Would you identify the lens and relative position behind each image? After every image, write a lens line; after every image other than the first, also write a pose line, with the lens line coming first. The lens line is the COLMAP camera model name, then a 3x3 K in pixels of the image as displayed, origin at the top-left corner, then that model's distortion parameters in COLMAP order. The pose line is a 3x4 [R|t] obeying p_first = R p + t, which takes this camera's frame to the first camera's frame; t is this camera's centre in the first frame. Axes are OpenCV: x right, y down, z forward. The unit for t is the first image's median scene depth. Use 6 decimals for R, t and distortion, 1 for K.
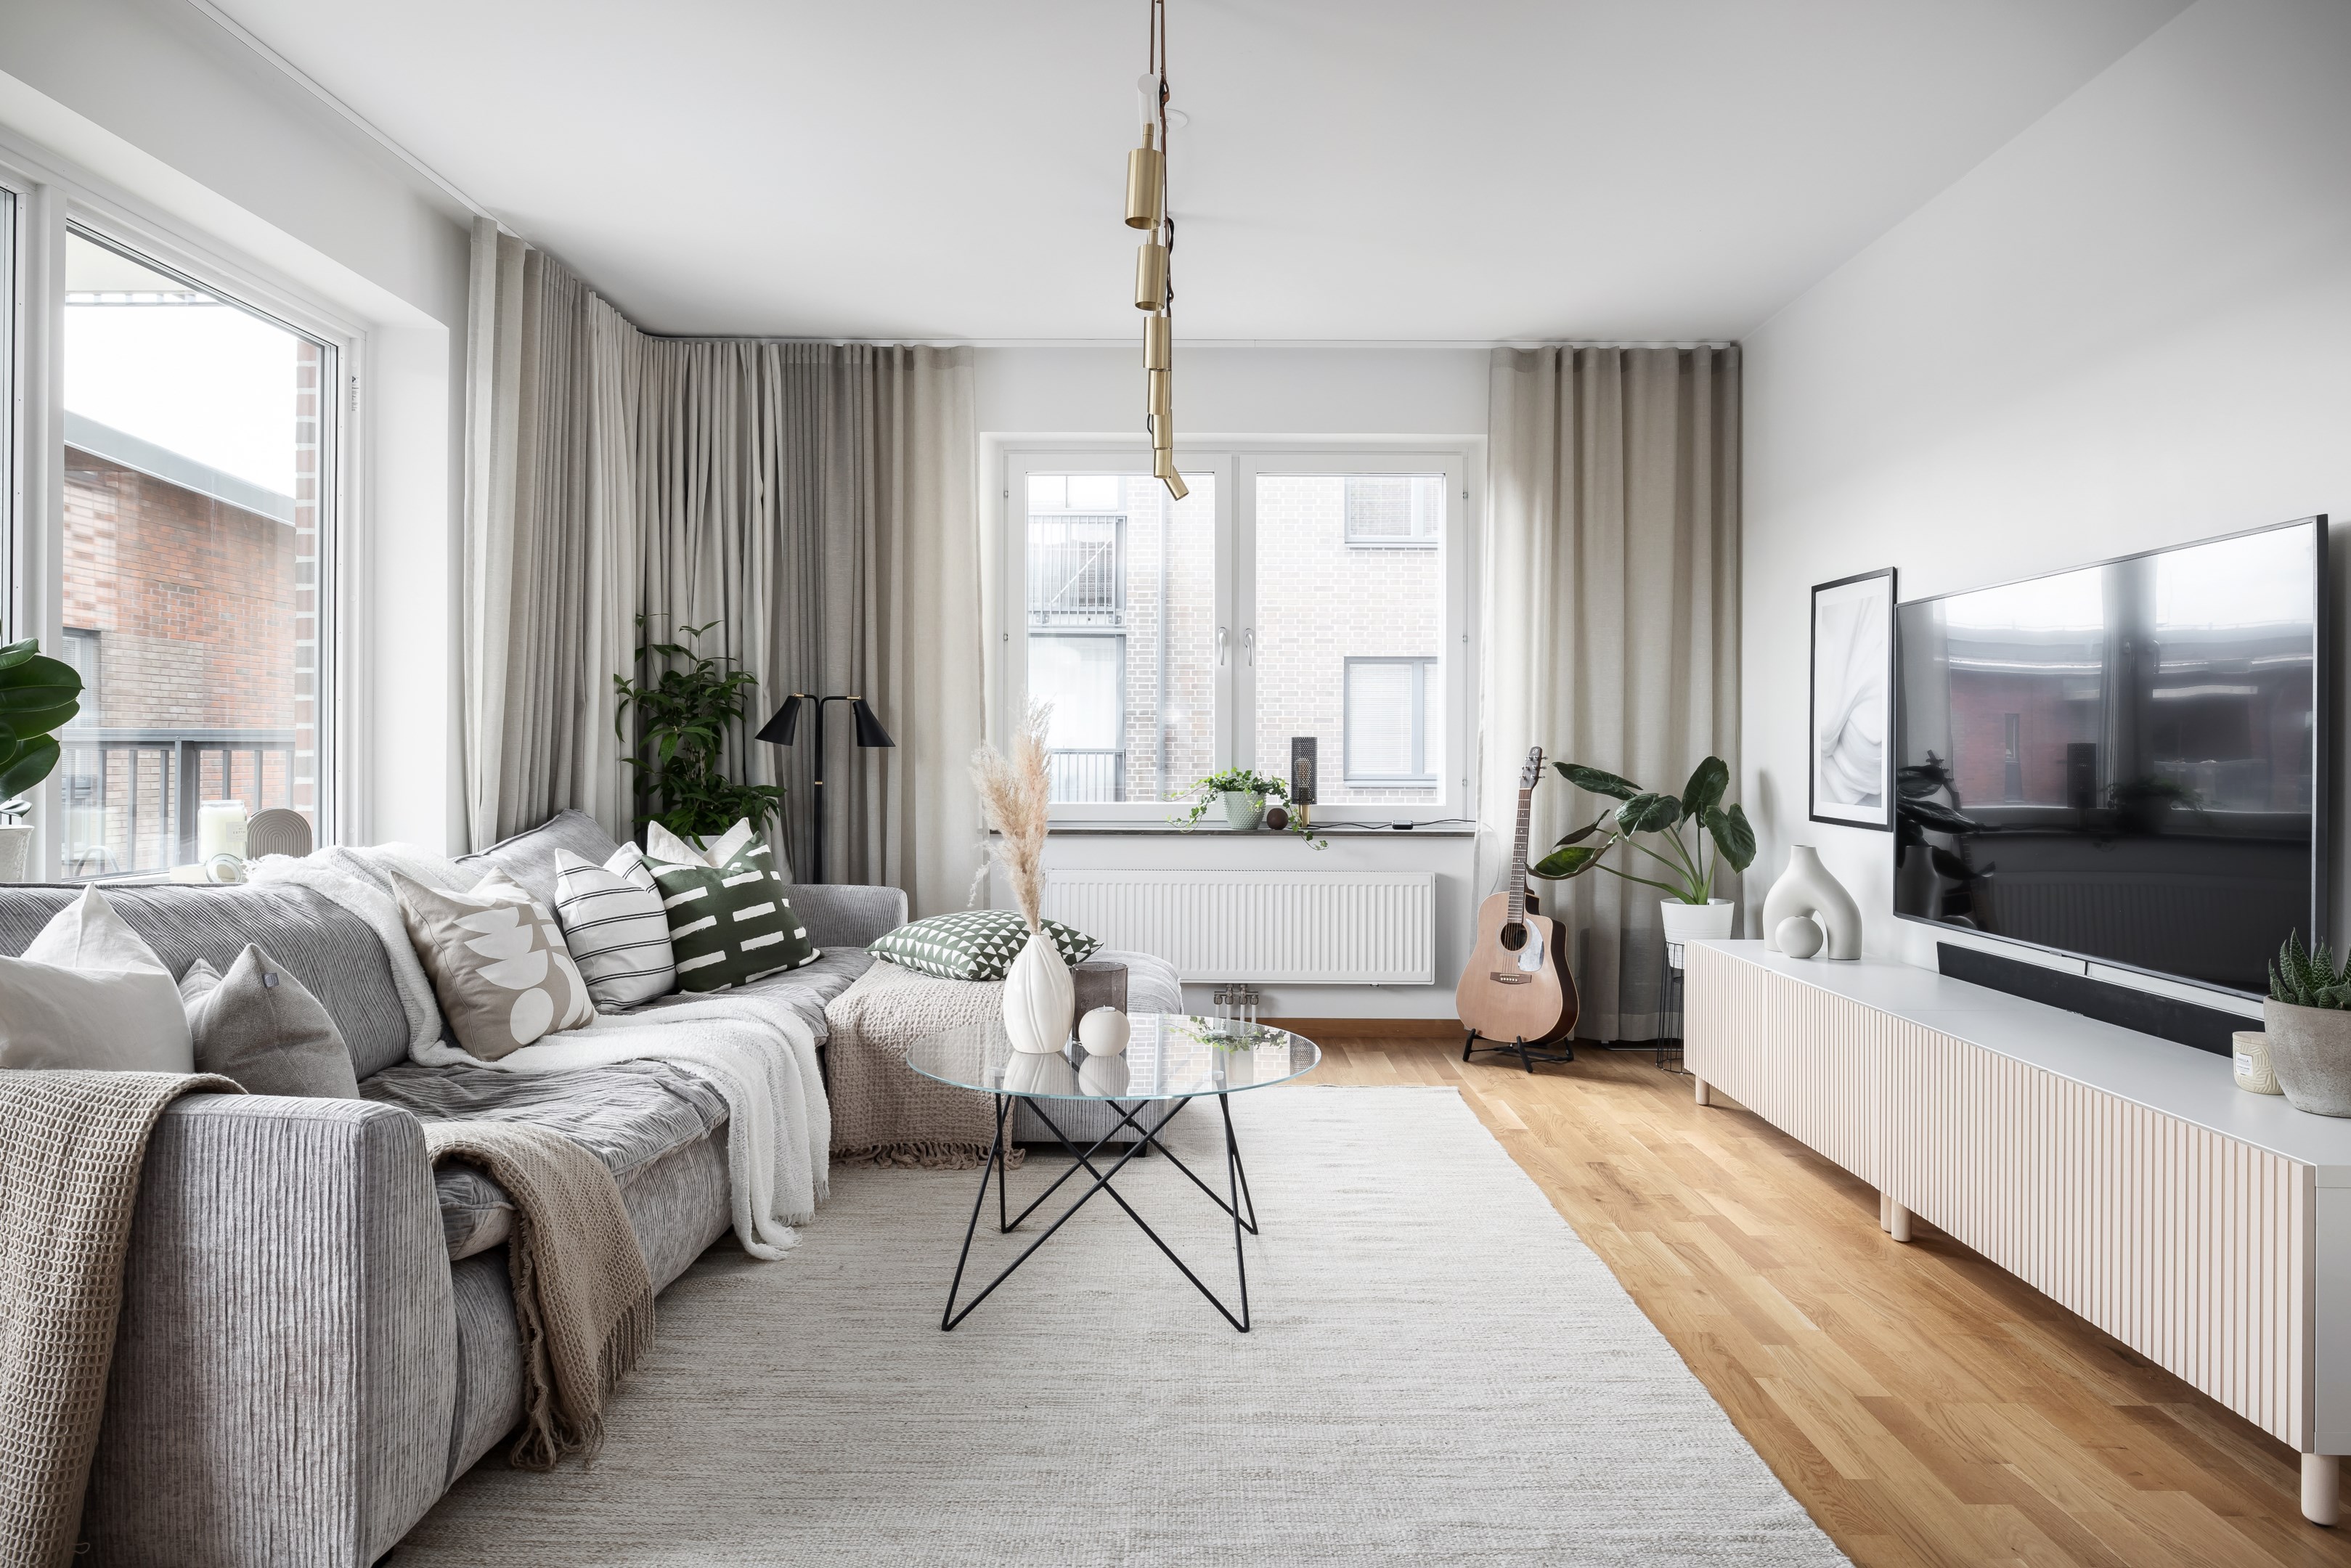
lens RADIAL K [[1449.2, 0, 1213.4], [0, 1449.2, 746.4], [0, 0, 1]] dist [-0.002253, 0.000029]
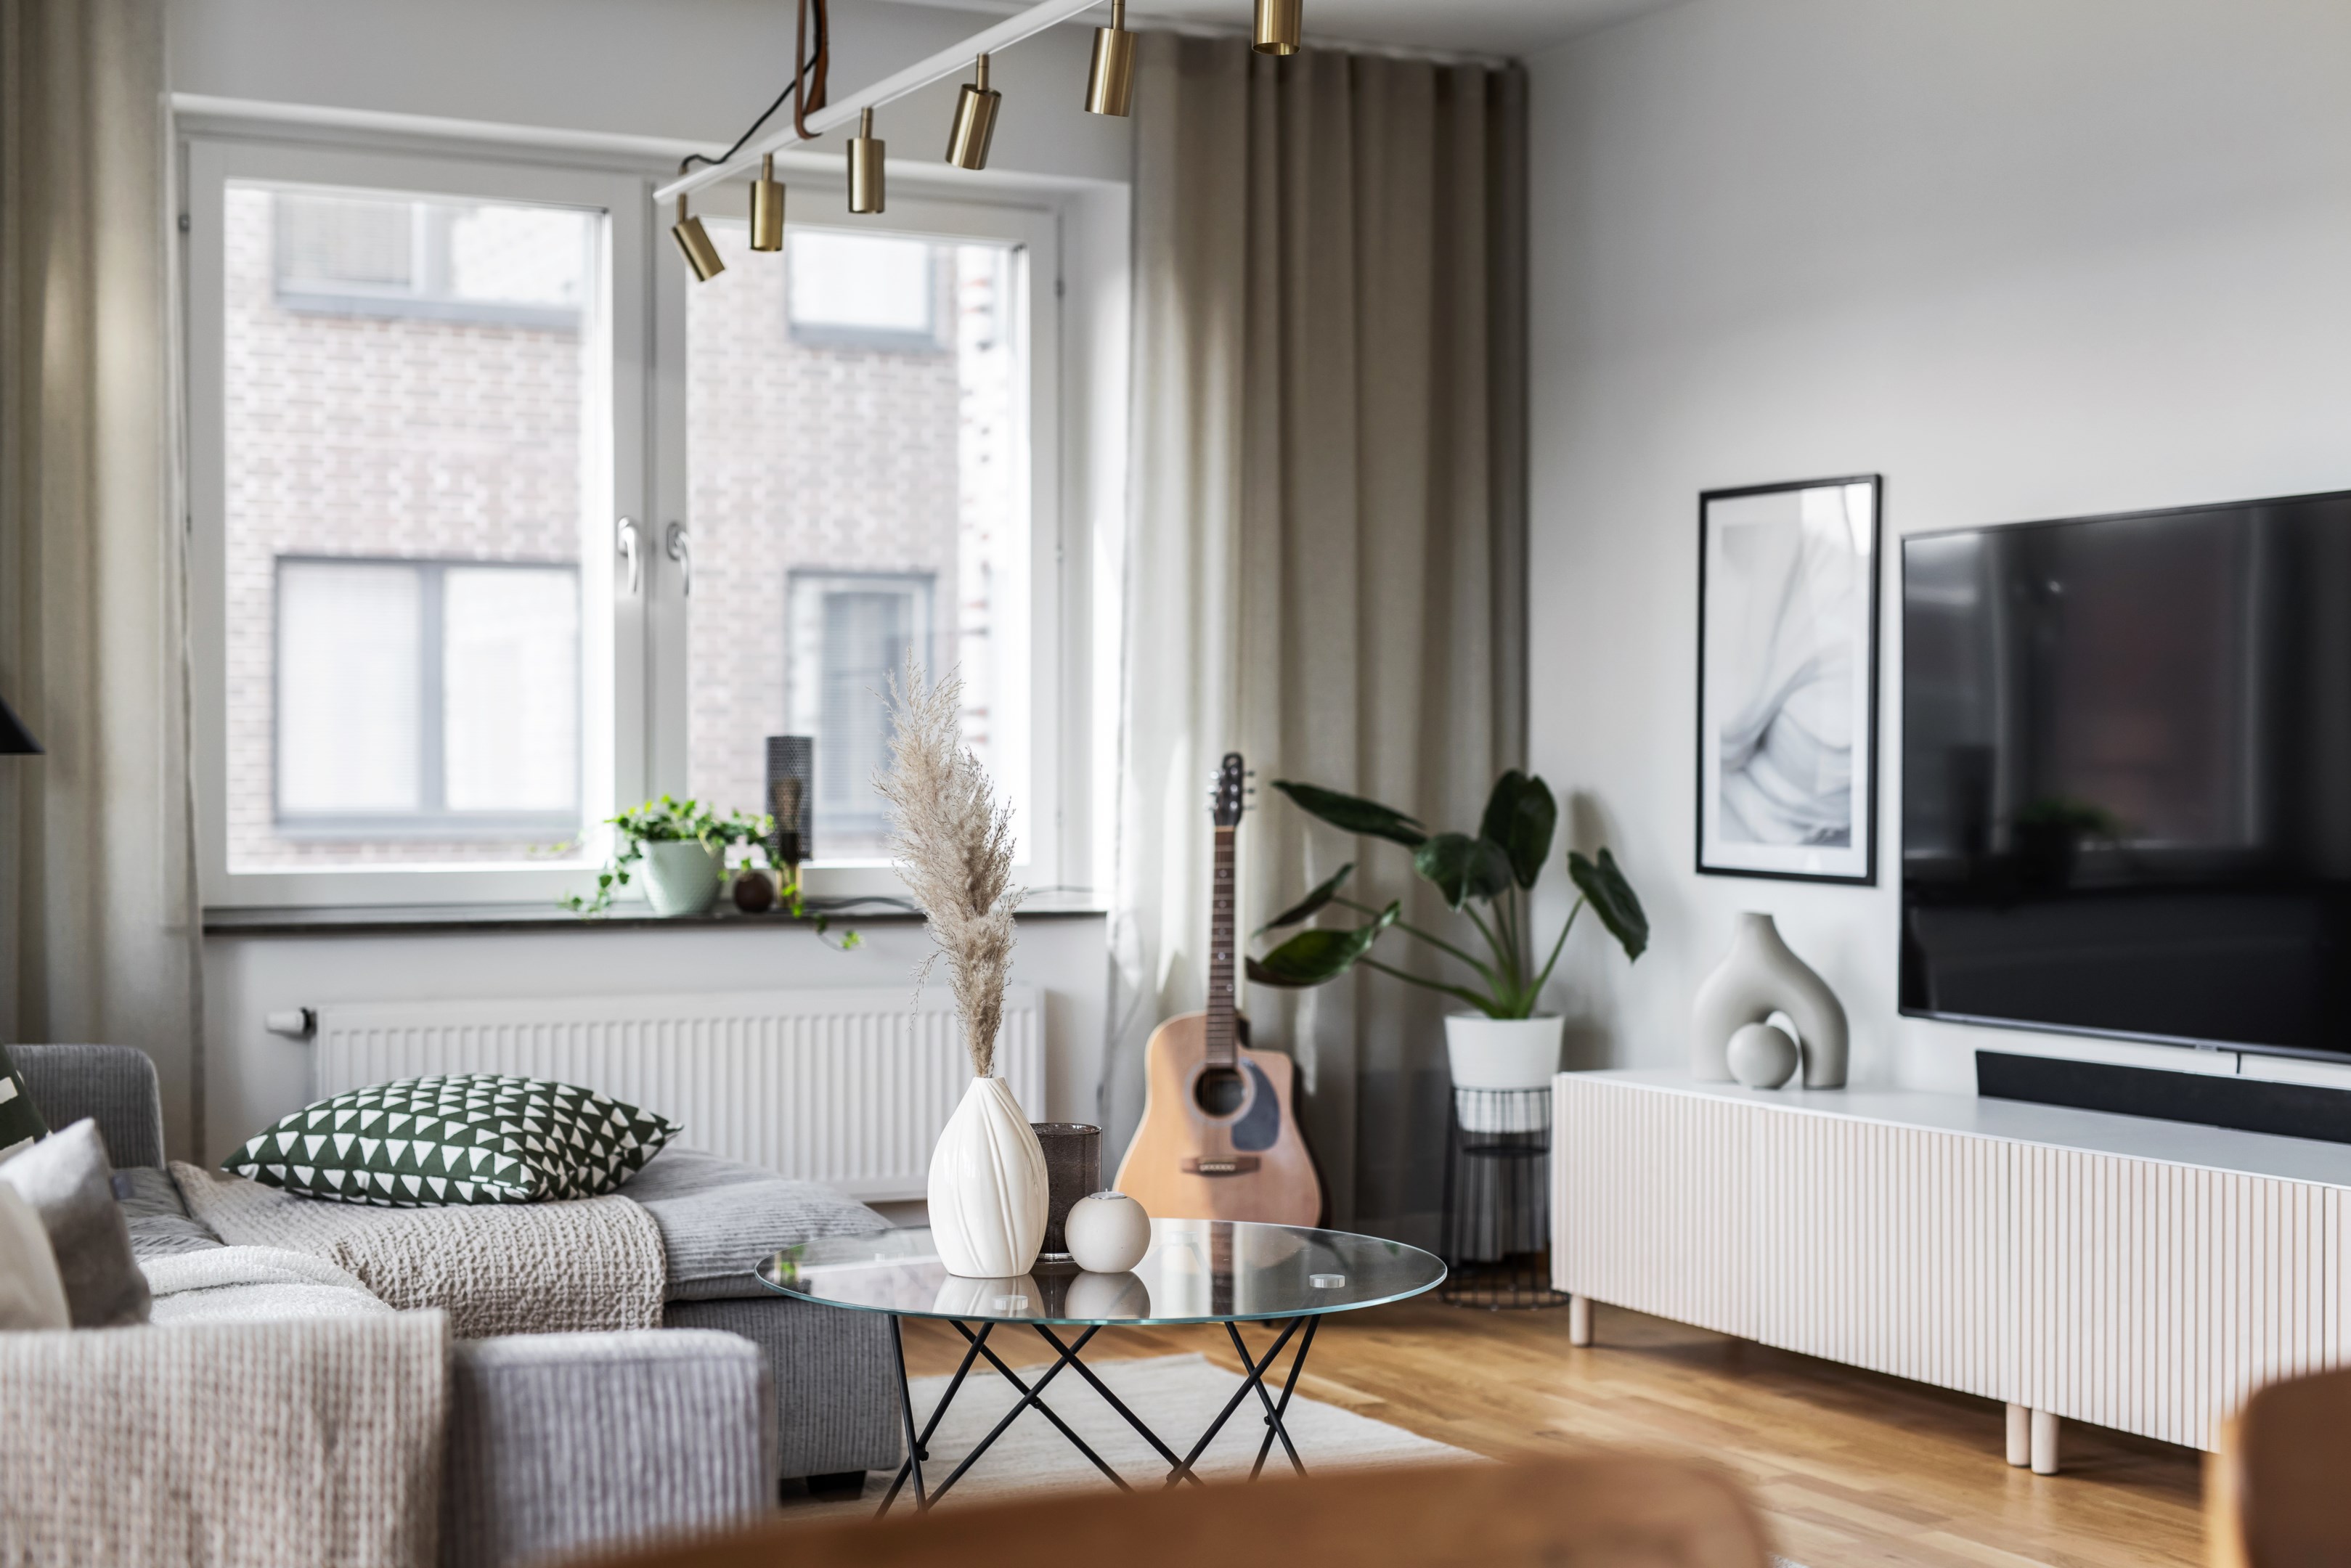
lens RADIAL K [[3249.0, 0, 1244.9], [0, 3249.0, 787.0], [0, 0, 1]] dist [-0.019516, -0.032826]
pose [[0.887288, -0.005571, 0.461182, -0.435274], [0.000051, 0.999928, 0.011982, -0.002235], [-0.461216, -0.010608, 0.887224, -0.145570]]
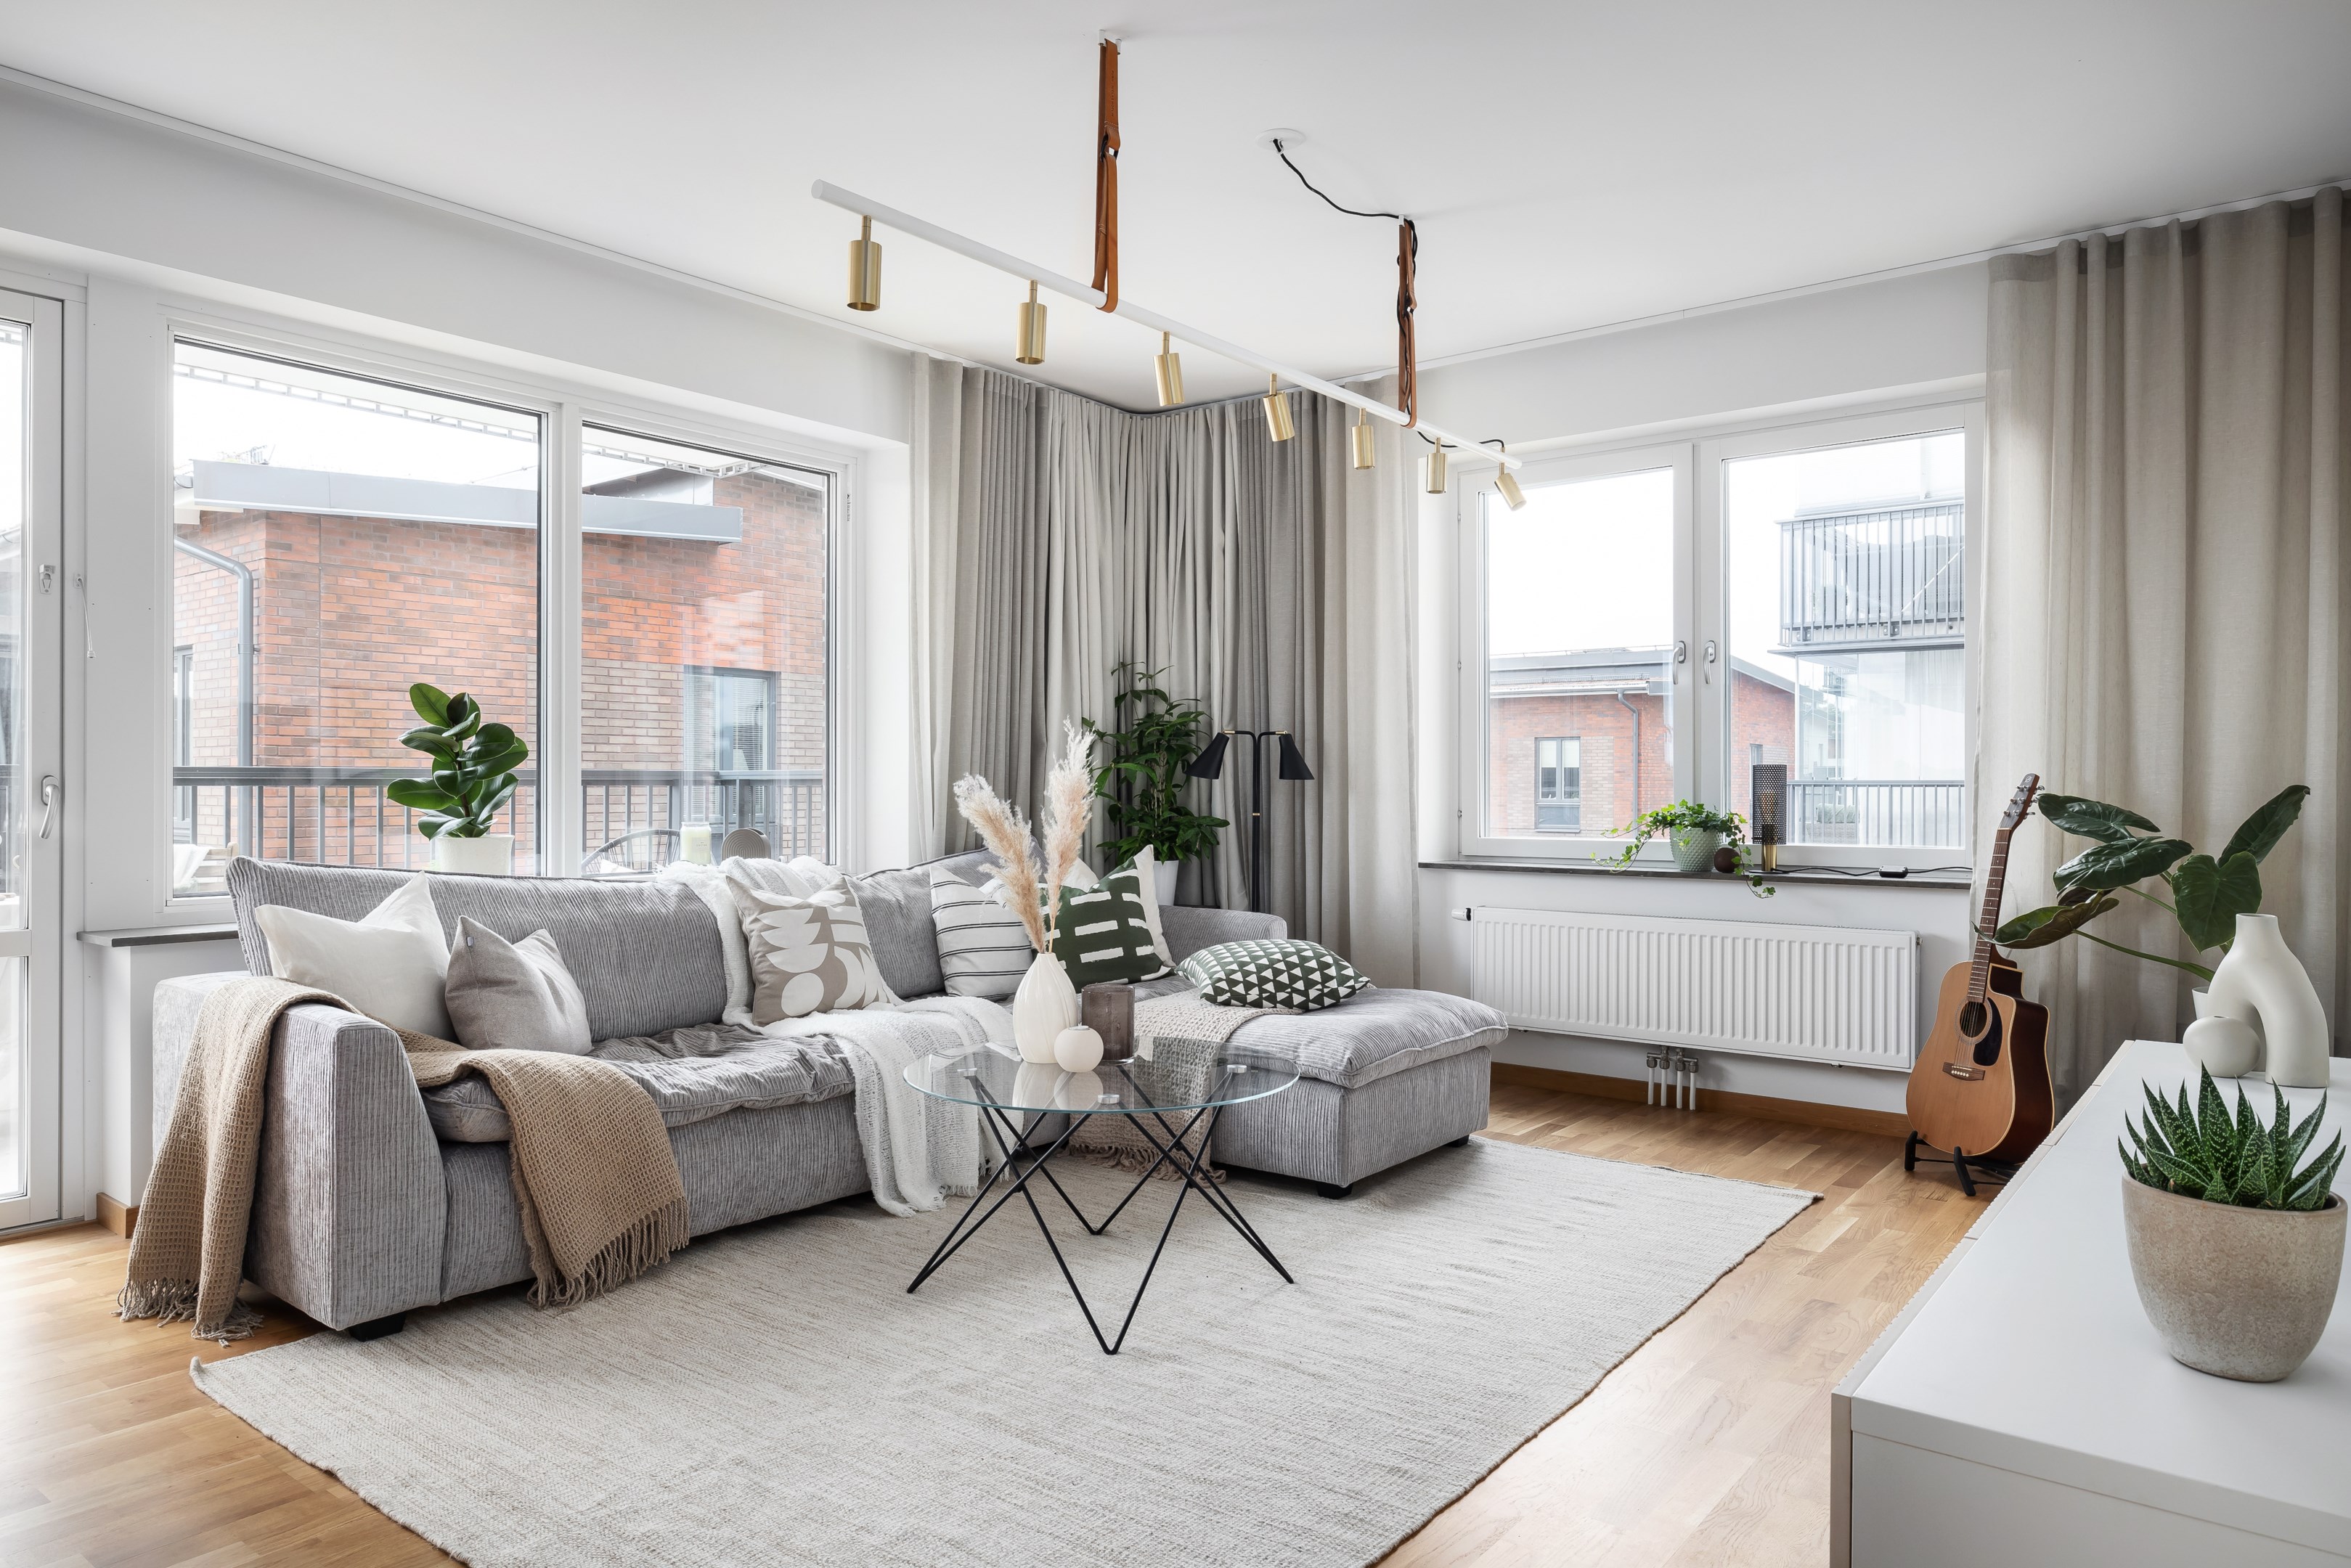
lens RADIAL K [[1505.8, 0, 1185.5], [0, 1505.8, 783.8], [0, 0, 1]] dist [-0.002393, -0.000386]
pose [[0.785518, -0.005484, -0.618815, 0.447641], [0.006671, 0.999978, -0.000393, 0.003669], [0.618803, -0.003819, 0.785537, 0.129234]]
